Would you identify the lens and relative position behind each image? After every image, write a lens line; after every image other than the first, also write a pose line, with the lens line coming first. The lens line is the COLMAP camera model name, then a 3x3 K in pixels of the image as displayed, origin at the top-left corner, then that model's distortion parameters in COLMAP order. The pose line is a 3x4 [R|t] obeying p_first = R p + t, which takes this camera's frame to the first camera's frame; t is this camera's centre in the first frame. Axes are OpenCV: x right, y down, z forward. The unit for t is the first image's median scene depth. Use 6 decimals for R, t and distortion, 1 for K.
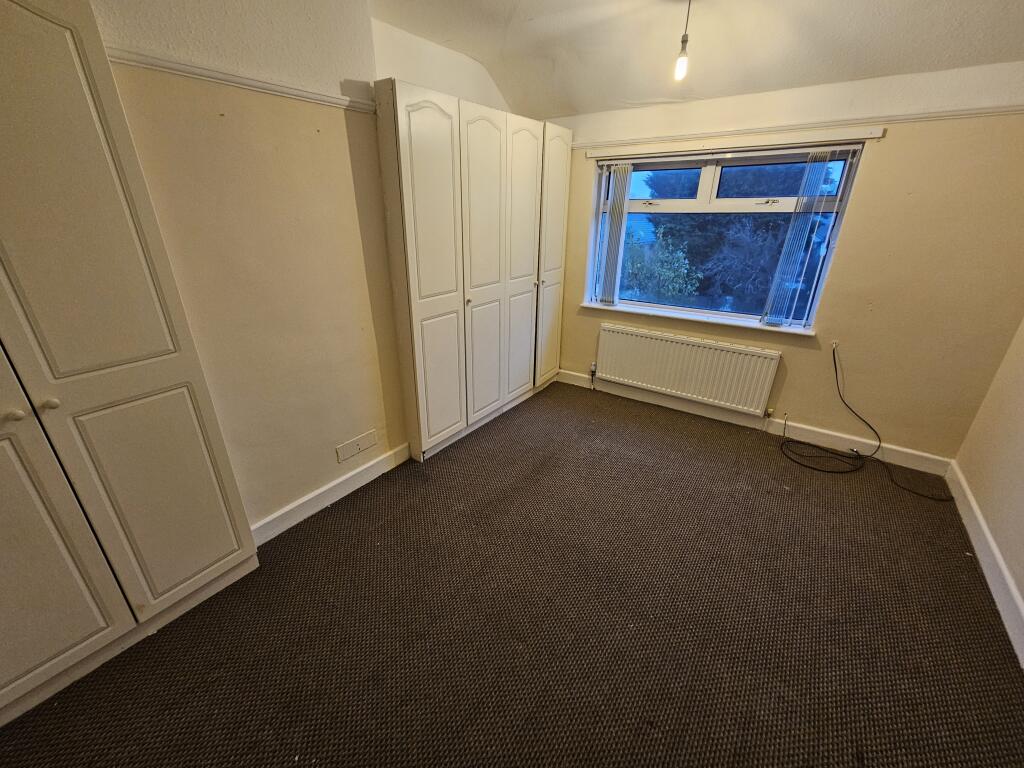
lens RADIAL K [[416.2, 0, 512.0], [0, 416.2, 384.0], [0, 0, 1]] dist [-0.002595, -0.000717]
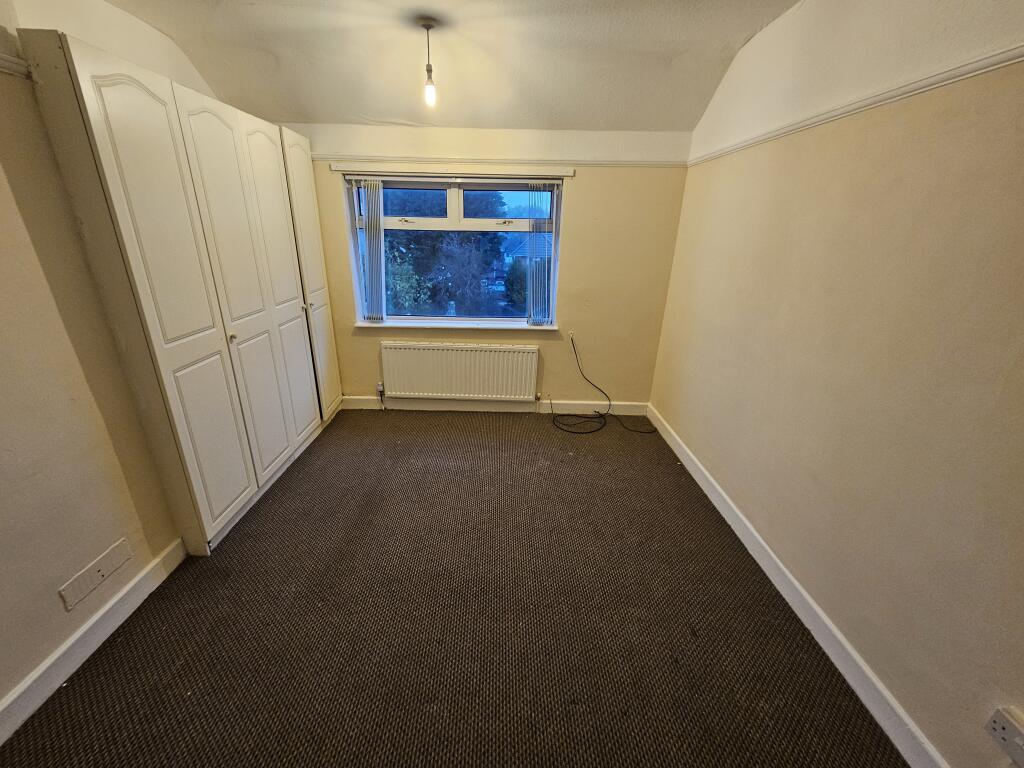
lens RADIAL K [[410.1, 0, 500.4], [0, 410.1, 385.5], [0, 0, 1]] dist [0.000423, -0.000379]
pose [[0.822212, -0.188929, 0.536911, -0.108095], [0.199450, 0.979128, 0.039104, -0.032386], [-0.533092, 0.074935, 0.842732, 0.060230]]
